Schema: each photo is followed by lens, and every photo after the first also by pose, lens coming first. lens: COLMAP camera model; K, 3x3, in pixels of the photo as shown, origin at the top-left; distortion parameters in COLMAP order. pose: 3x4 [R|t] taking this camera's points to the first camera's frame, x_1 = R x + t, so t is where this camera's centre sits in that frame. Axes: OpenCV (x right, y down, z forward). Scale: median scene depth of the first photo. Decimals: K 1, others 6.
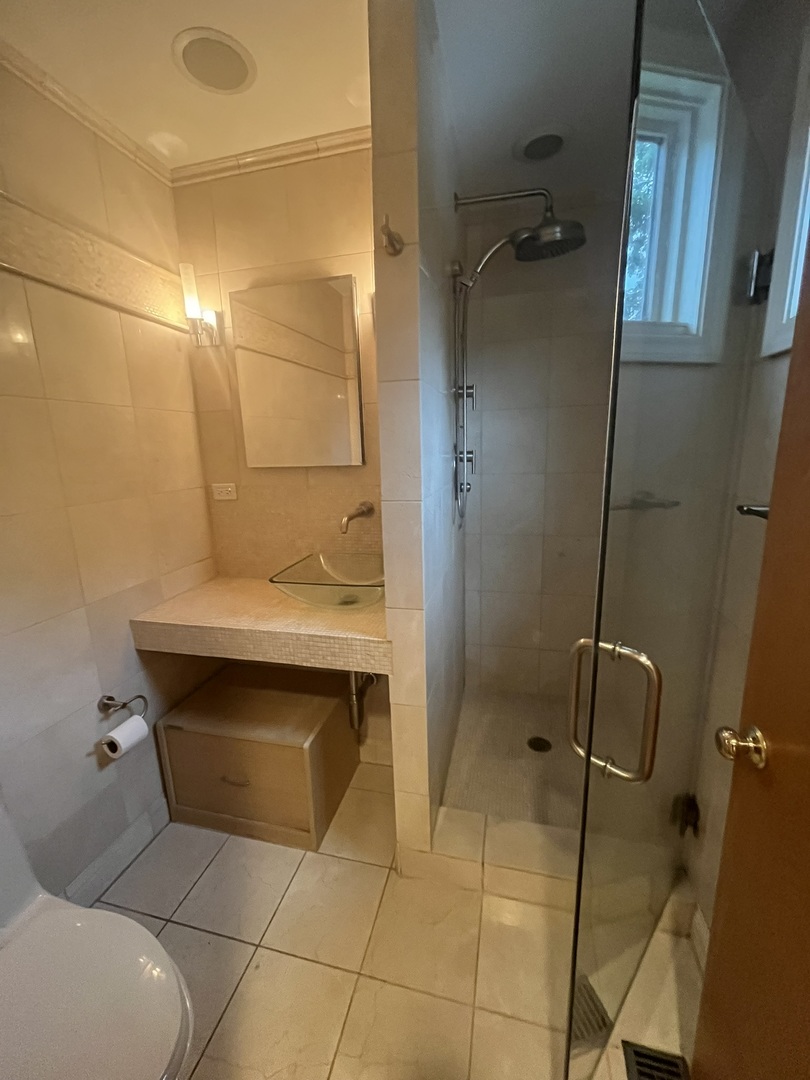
lens RADIAL K [[435.8, 0, 405.1], [0, 435.8, 536.2], [0, 0, 1]] dist [0.001733, -0.002172]
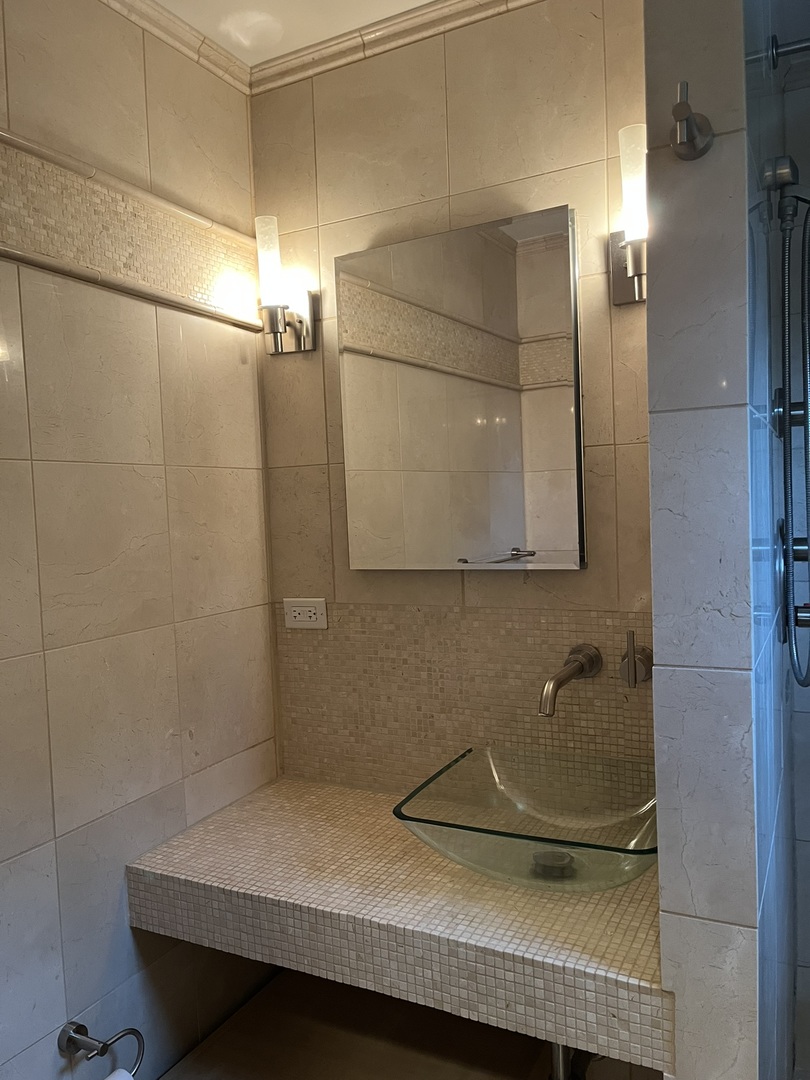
lens RADIAL K [[815.4, 0, 396.1], [0, 815.4, 544.2], [0, 0, 1]] dist [0.081025, -0.111446]
pose [[0.970723, 0.000757, -0.240200, -0.083853], [-0.036415, 0.988900, -0.144048, -0.056162], [0.237425, 0.148578, 0.959976, 0.075952]]
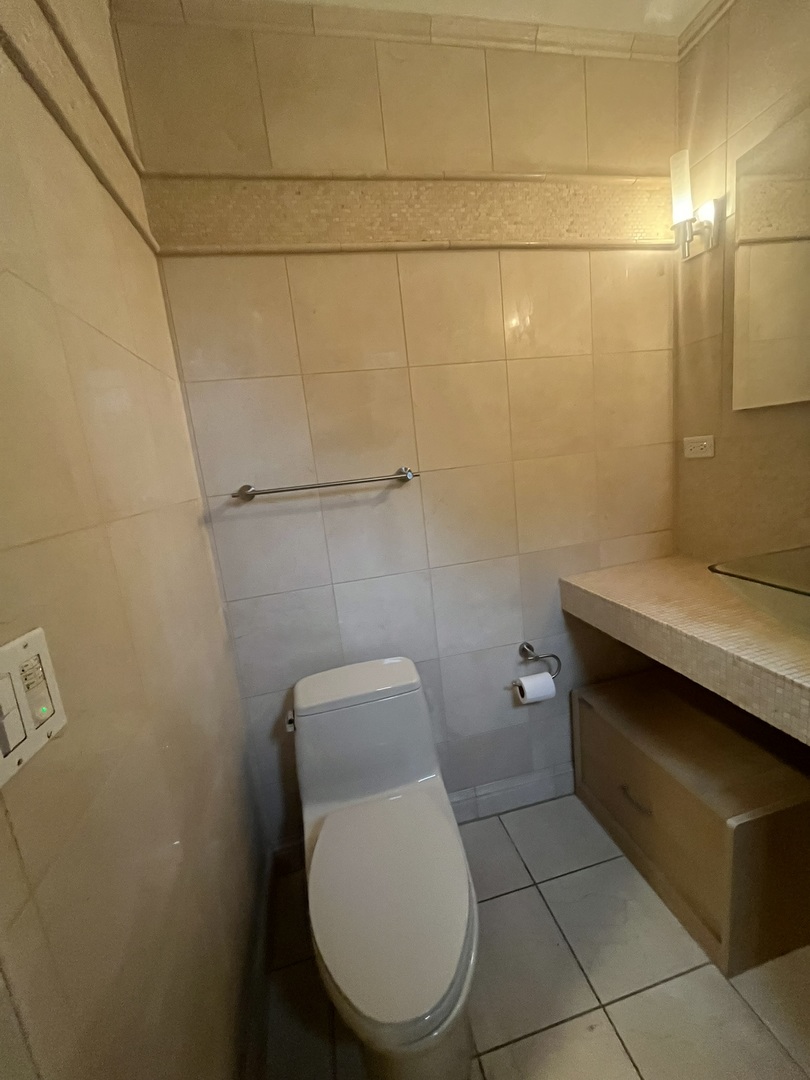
lens RADIAL K [[435.8, 0, 405.1], [0, 435.8, 536.2], [0, 0, 1]] dist [0.001733, -0.002172]
pose [[0.446069, 0.141563, -0.883732, 0.072731], [-0.089150, 0.989529, 0.113512, 0.015405], [0.890547, 0.028151, 0.454019, 0.232395]]
